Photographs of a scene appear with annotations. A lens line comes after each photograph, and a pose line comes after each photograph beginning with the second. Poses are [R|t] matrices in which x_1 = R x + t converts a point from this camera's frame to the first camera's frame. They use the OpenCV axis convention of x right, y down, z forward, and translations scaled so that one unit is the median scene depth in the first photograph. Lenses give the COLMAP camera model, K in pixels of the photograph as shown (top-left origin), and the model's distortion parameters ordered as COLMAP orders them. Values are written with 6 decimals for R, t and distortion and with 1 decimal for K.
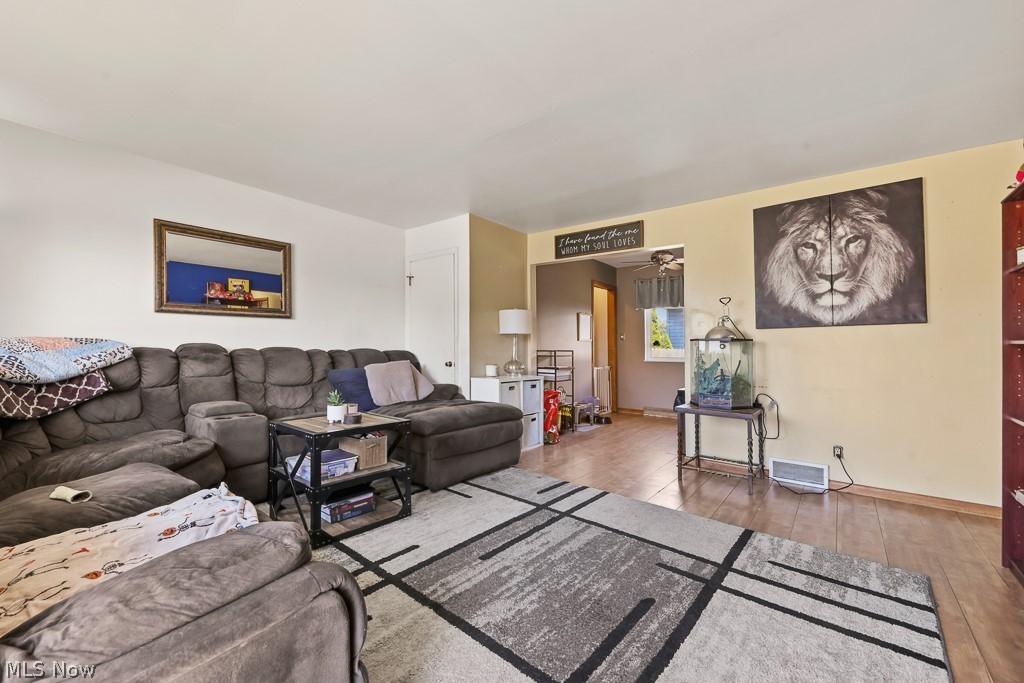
lens RADIAL K [[424.9, 0, 496.7], [0, 424.9, 341.0], [0, 0, 1]] dist [0.006094, -0.000124]
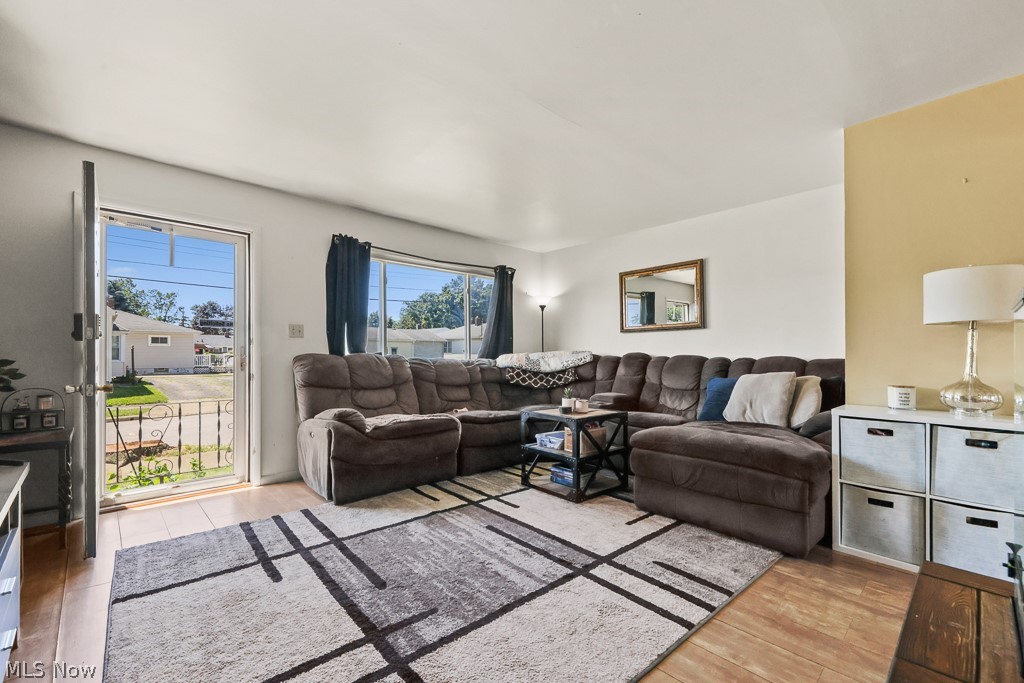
lens RADIAL K [[424.9, 0, 528.8], [0, 424.9, 356.8], [0, 0, 1]] dist [0.006094, -0.000124]
pose [[-0.102880, -0.003390, -0.994688, 0.803359], [0.014686, 0.999880, -0.004926, 0.021614], [0.994585, -0.015115, -0.102818, 0.856764]]
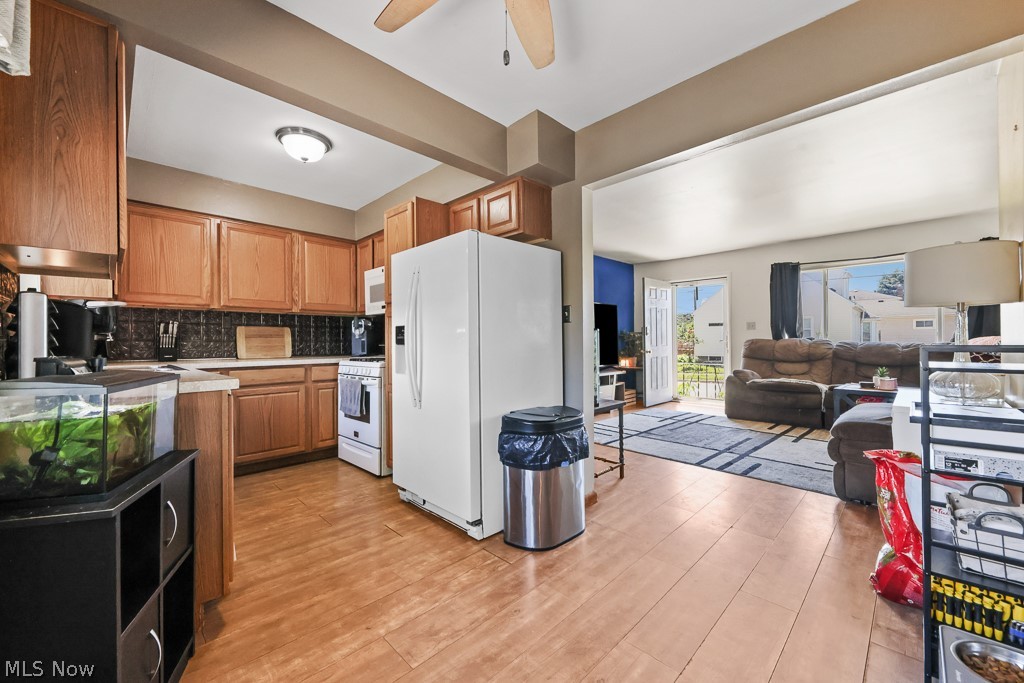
lens RADIAL K [[396.4, 0, 506.3], [0, 396.4, 338.5], [0, 0, 1]] dist [-0.002500, -0.000685]
pose [[-0.994651, 0.002274, 0.103270, 0.664636], [-0.000081, 0.999740, -0.022795, 0.040345], [-0.103295, -0.022682, -0.994392, 2.123227]]
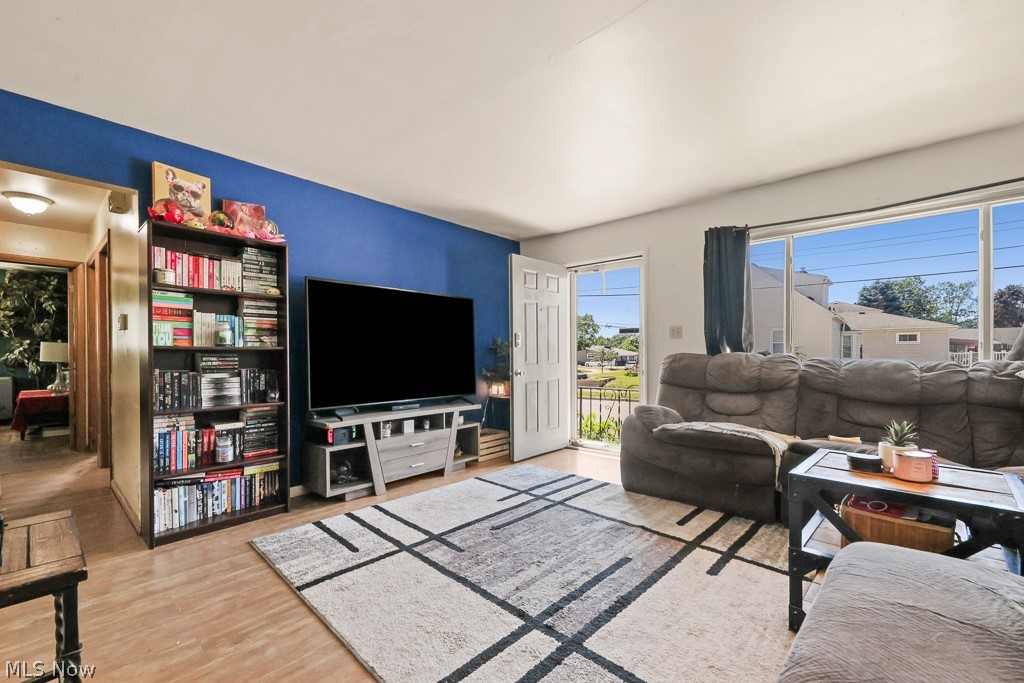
lens RADIAL K [[424.9, 0, 500.2], [0, 424.9, 354.7], [0, 0, 1]] dist [0.006094, -0.000124]
pose [[-0.998966, -0.001931, 0.045427, 0.157429], [-0.002702, 0.999853, -0.016928, 0.025885], [-0.045387, -0.017034, -0.998824, 1.404586]]
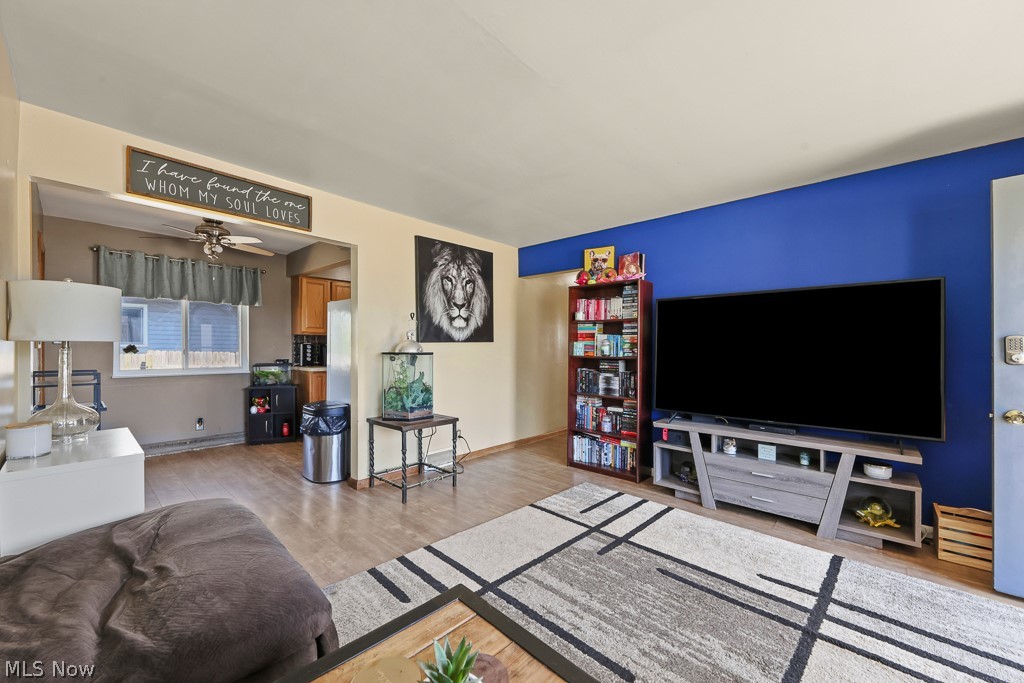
lens RADIAL K [[396.4, 0, 505.6], [0, 396.4, 346.7], [0, 0, 1]] dist [-0.002500, -0.000685]
pose [[0.051621, -0.004339, 0.998657, -0.485935], [-0.022985, 0.999720, 0.005532, -0.032668], [-0.998402, -0.023240, 0.051507, 0.816293]]
